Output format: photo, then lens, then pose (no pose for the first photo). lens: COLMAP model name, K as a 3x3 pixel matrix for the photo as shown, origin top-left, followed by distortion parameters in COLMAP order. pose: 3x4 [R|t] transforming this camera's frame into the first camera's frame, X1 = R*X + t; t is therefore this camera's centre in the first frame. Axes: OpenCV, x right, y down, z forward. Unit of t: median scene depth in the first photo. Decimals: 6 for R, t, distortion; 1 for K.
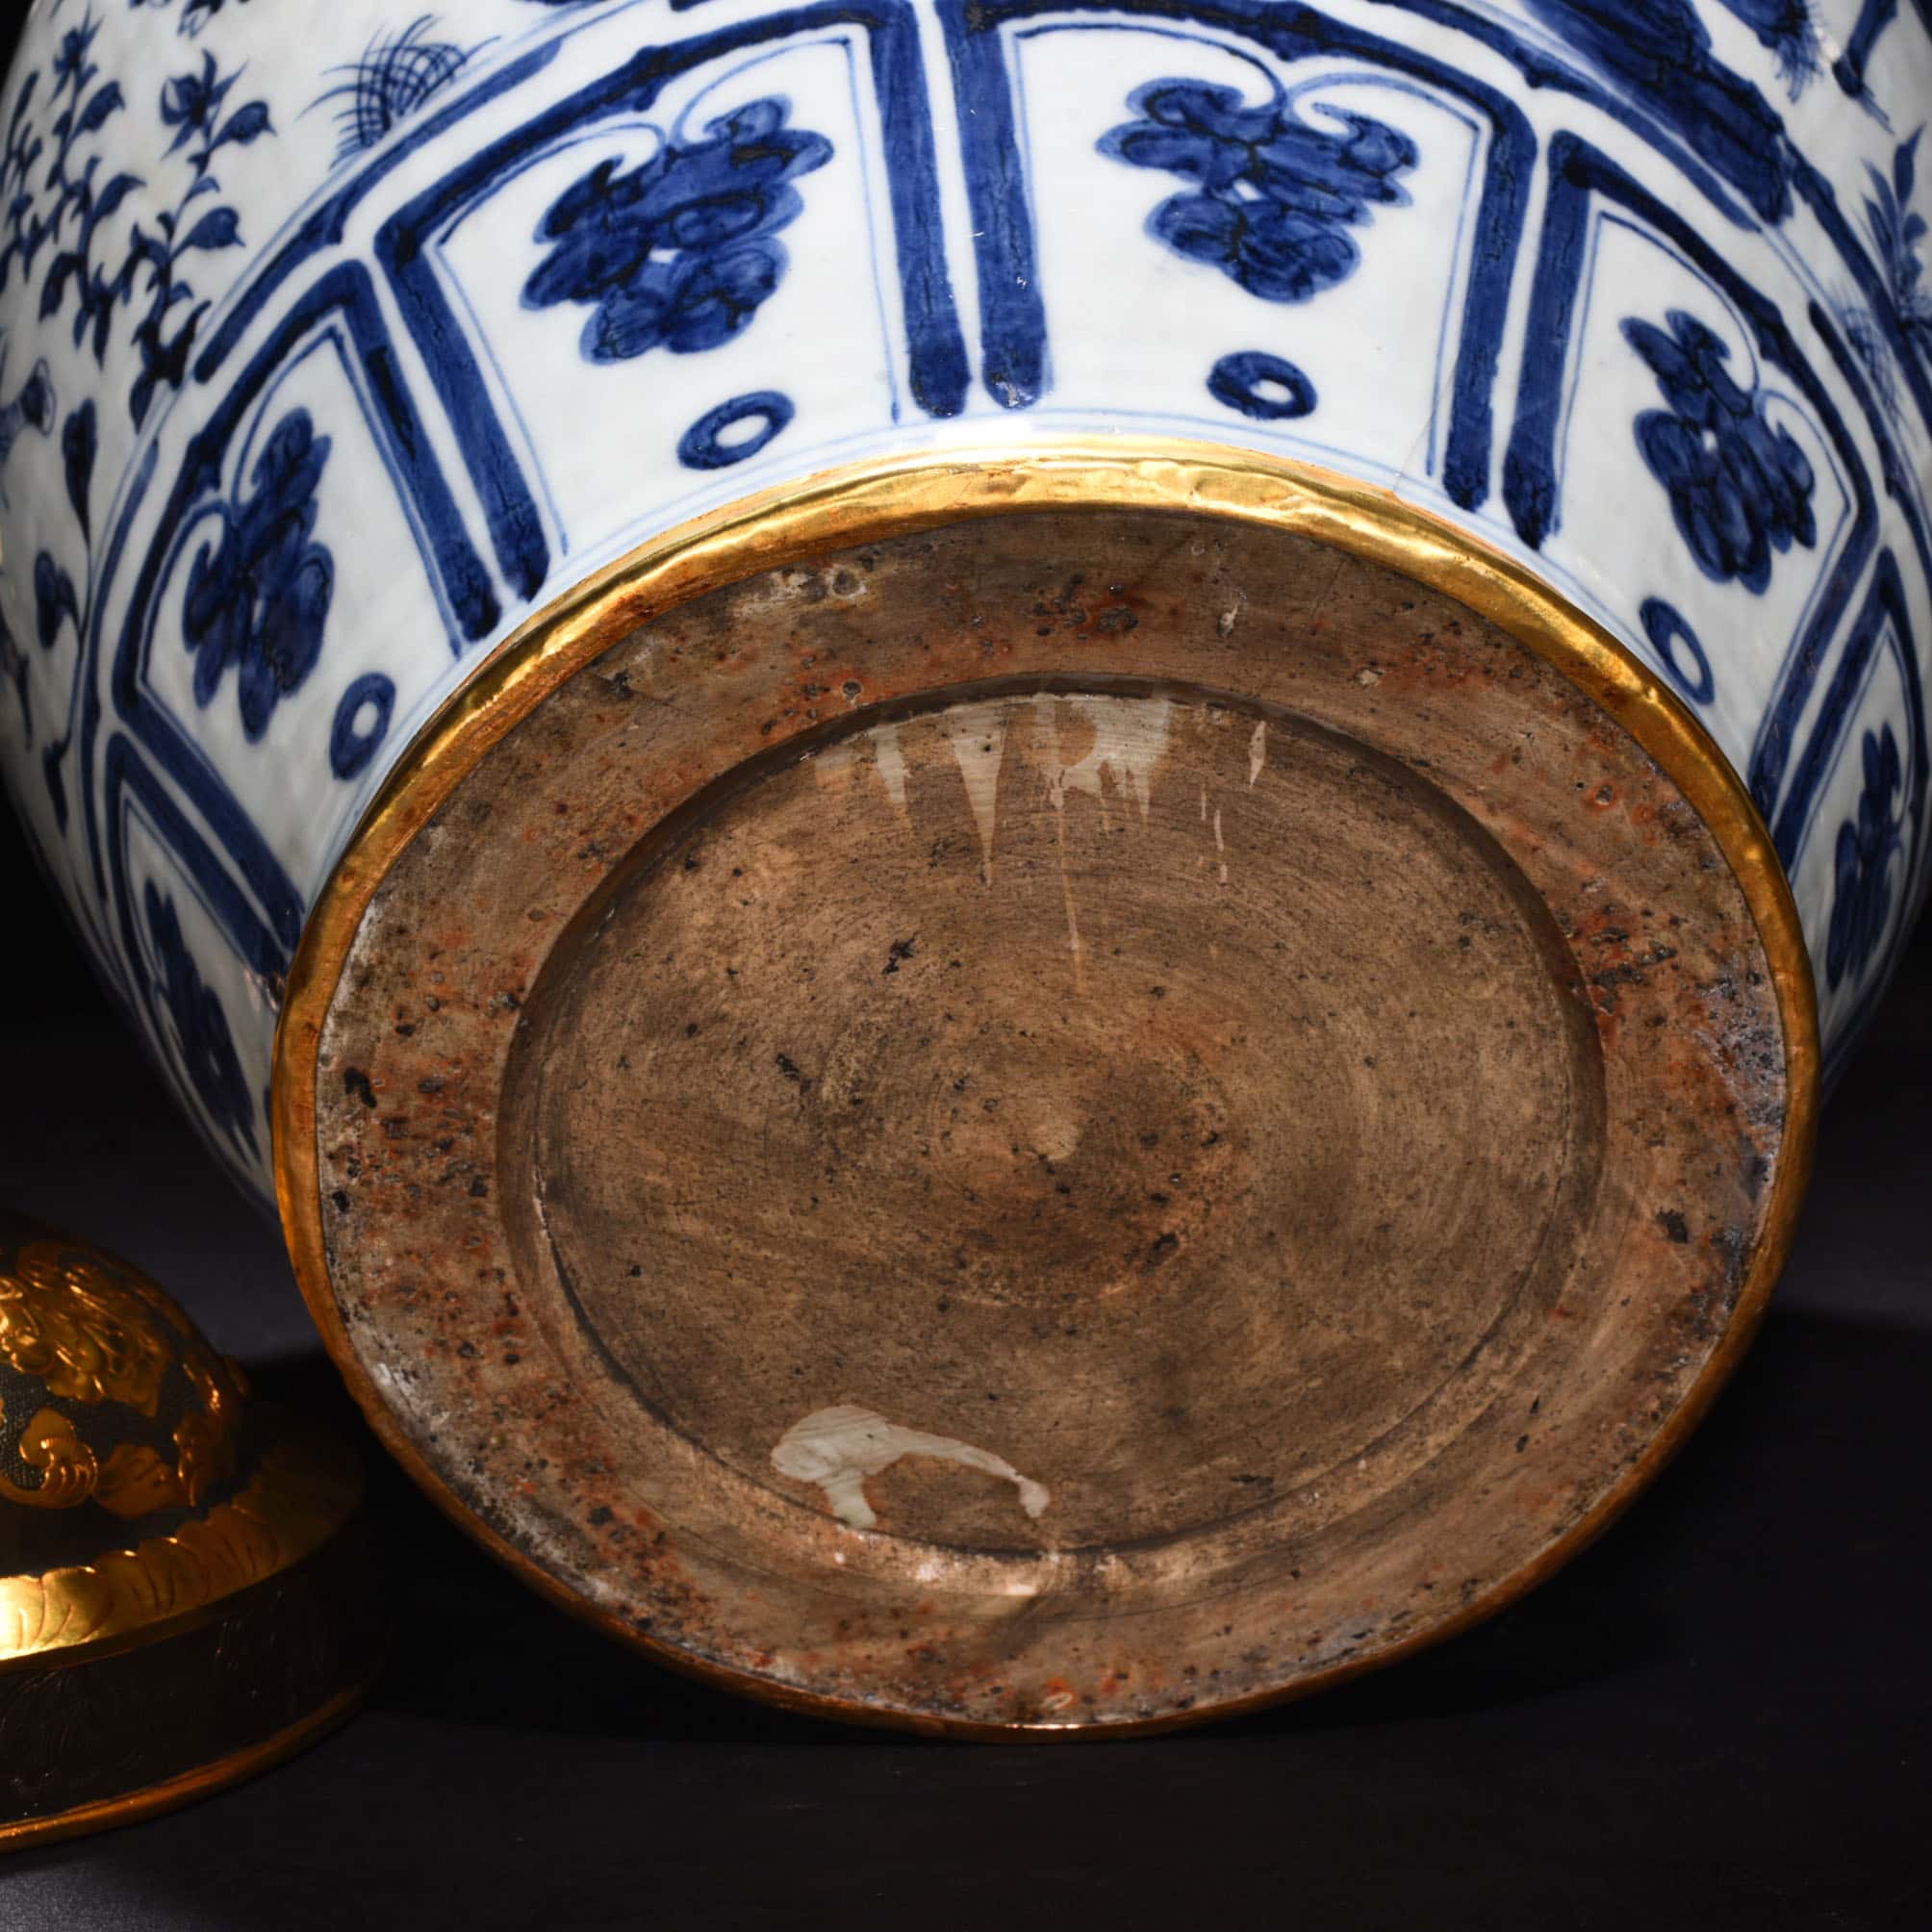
lens RADIAL K [[4320.7, 0, 966.0], [0, 4320.7, 966.0], [0, 0, 1]] dist [-0.179404, 0.127550]
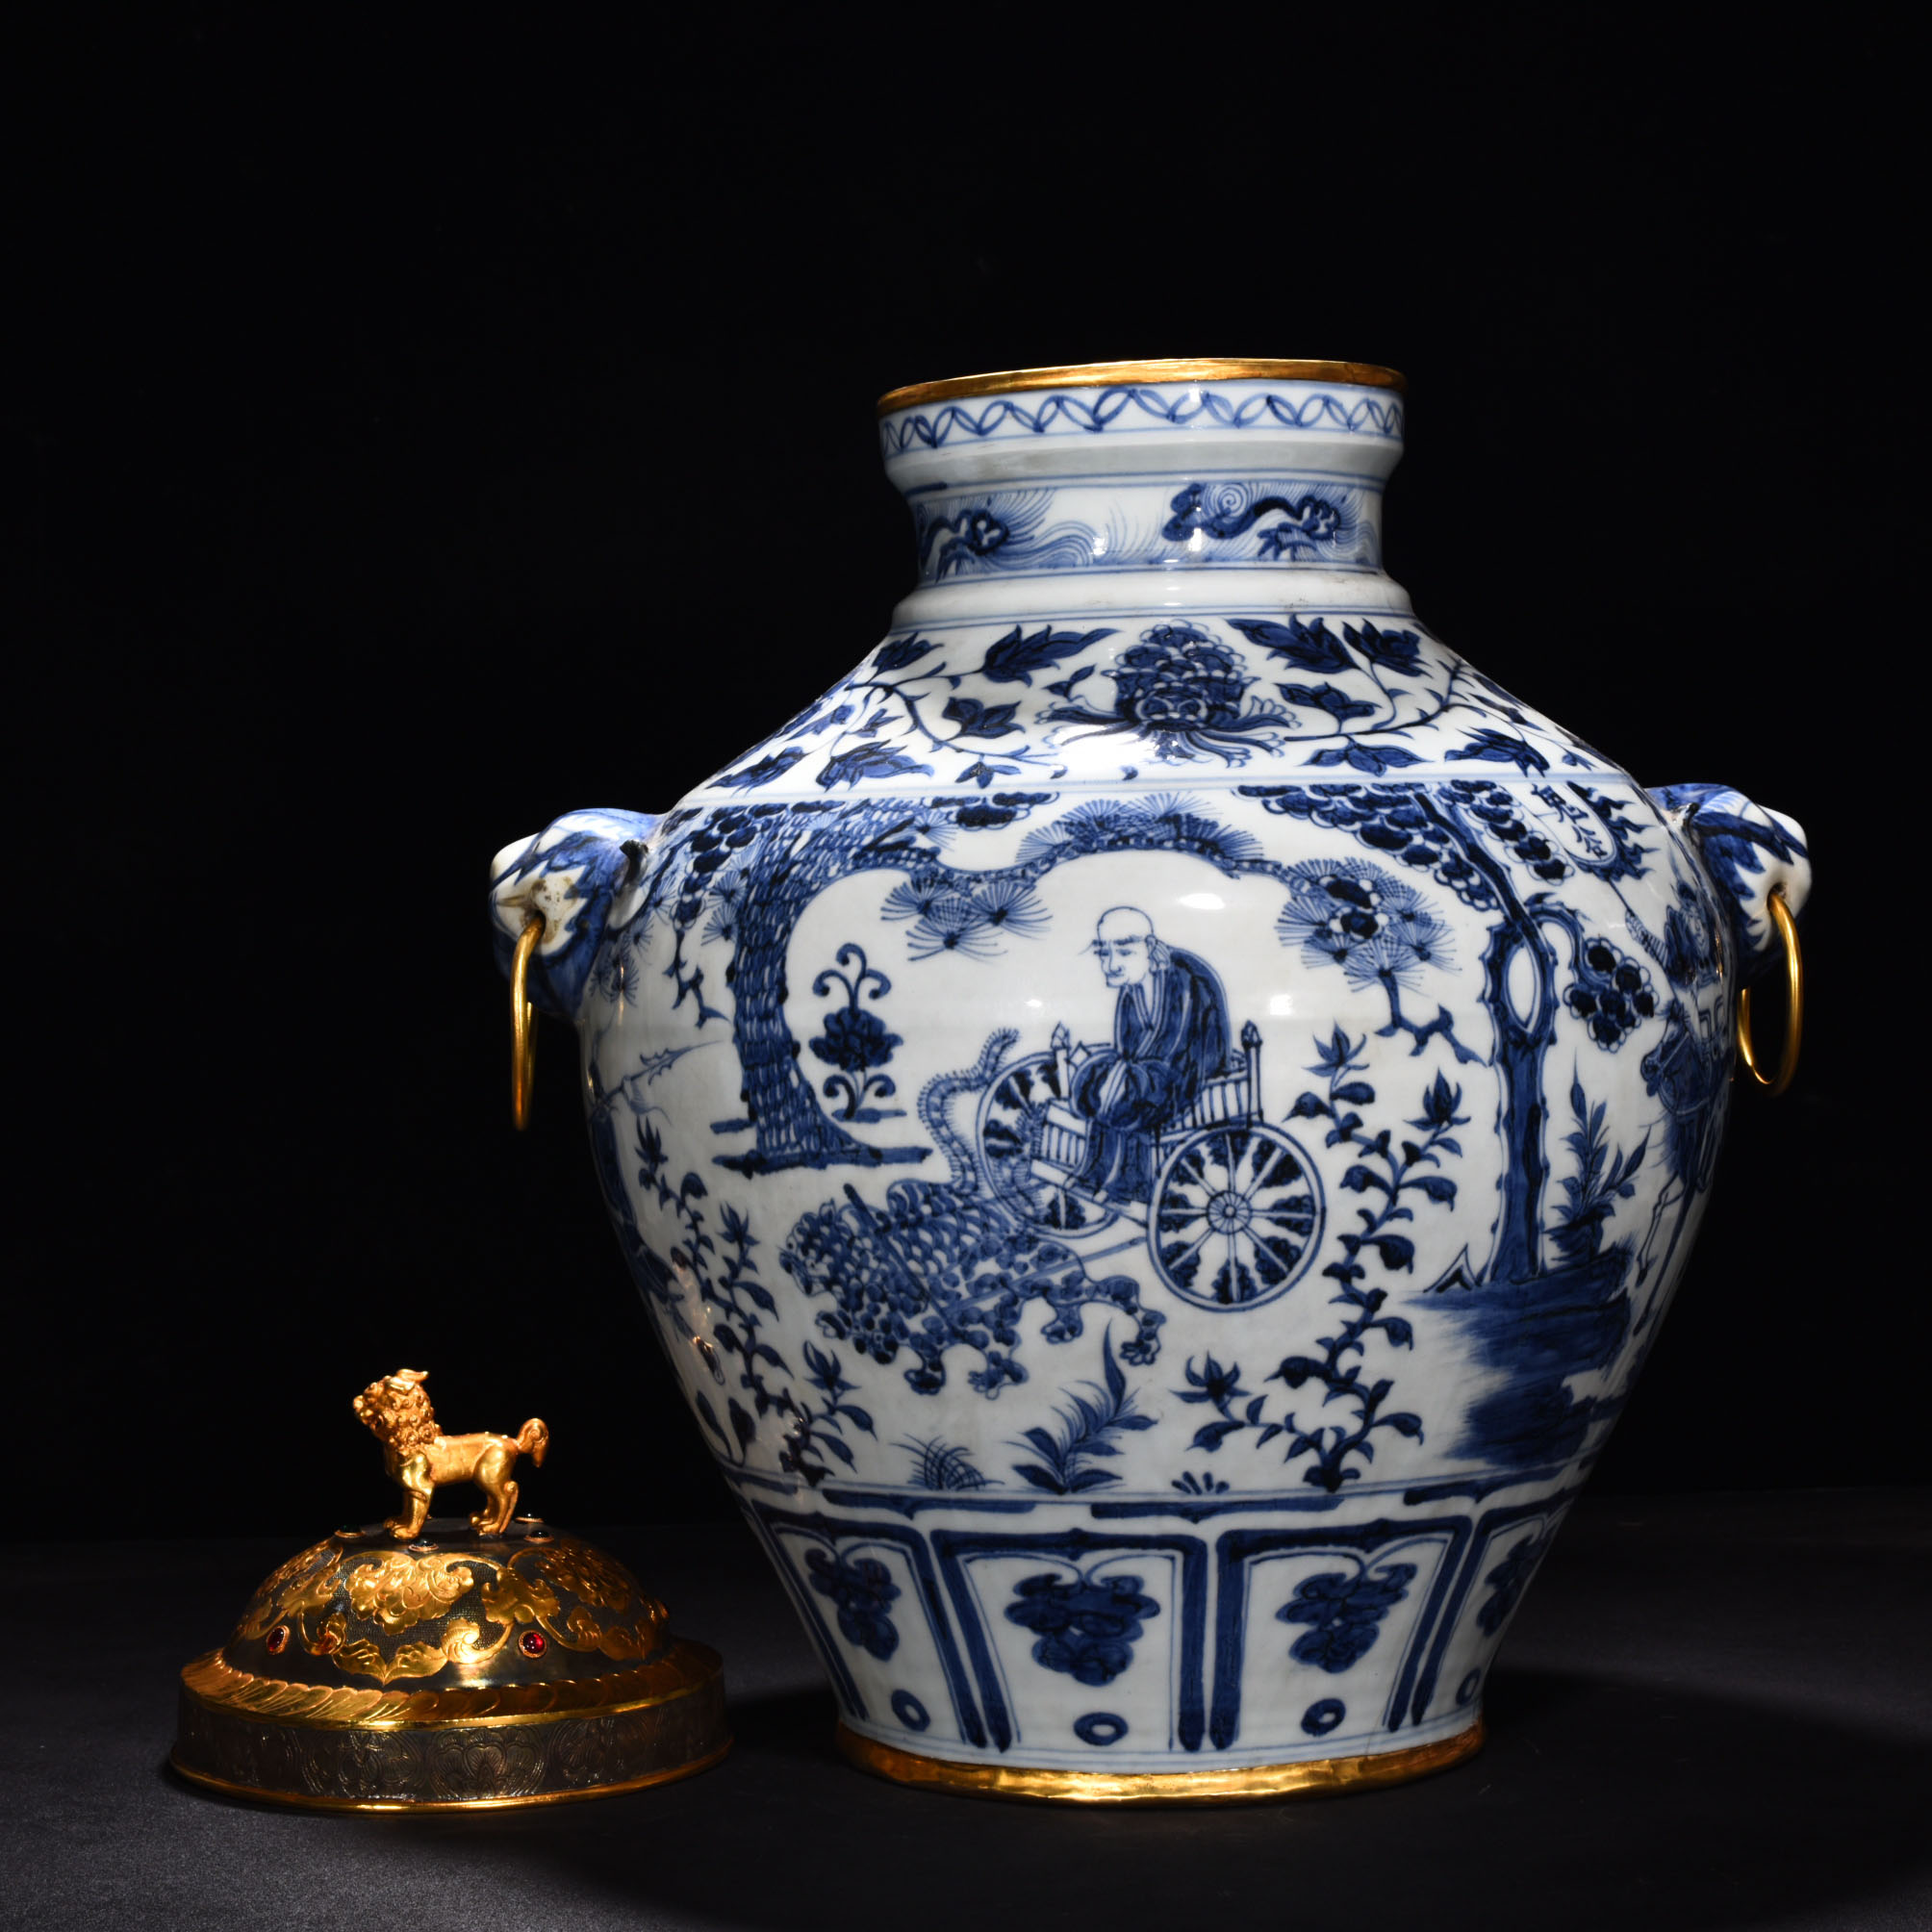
lens RADIAL K [[4320.7, 0, 966.0], [0, 4320.7, 966.0], [0, 0, 1]] dist [-0.179404, 0.127550]
pose [[0.984225, 0.023049, 0.175412, -0.522739], [-0.161285, 0.524403, 0.836055, -2.189426], [-0.072717, -0.851158, 0.519848, 0.141470]]
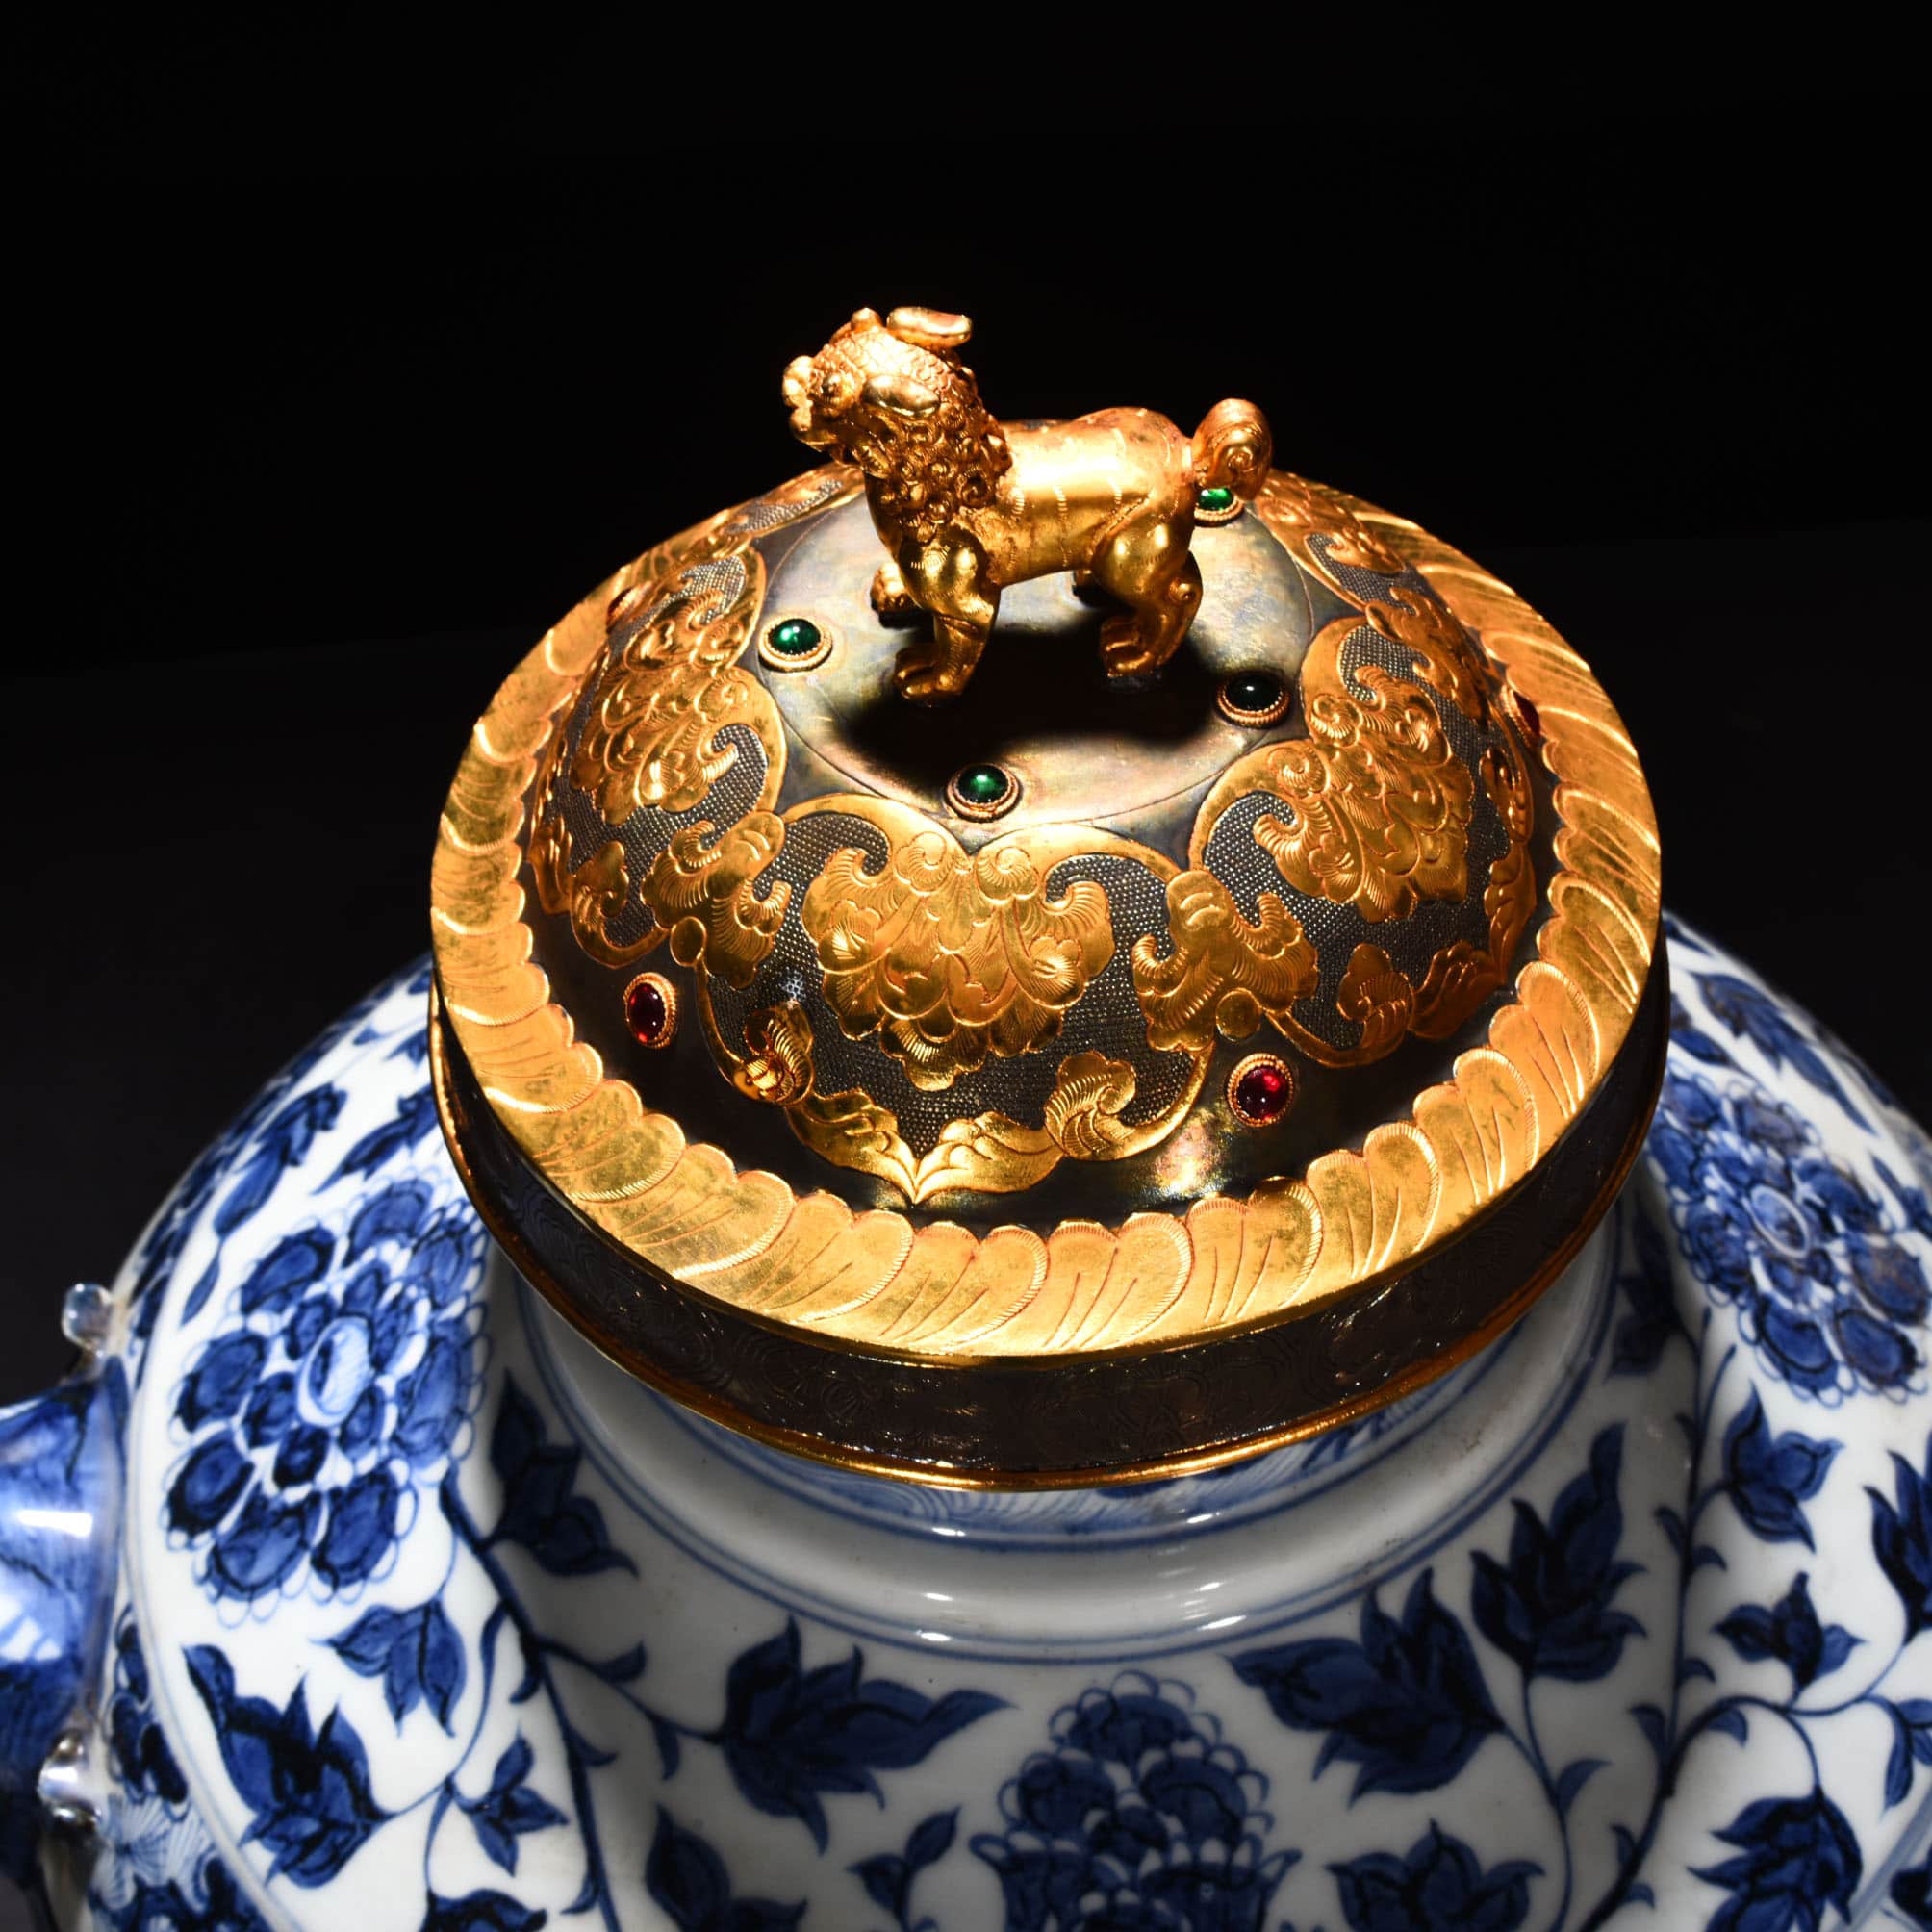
lens RADIAL K [[4320.7, 0, 966.0], [0, 4320.7, 966.0], [0, 0, 1]] dist [-0.179404, 0.127550]
pose [[0.975911, -0.145320, 0.162729, -0.209225], [-0.191533, -0.213512, 0.957981, -1.391198], [-0.104469, -0.966072, -0.236202, 1.888674]]
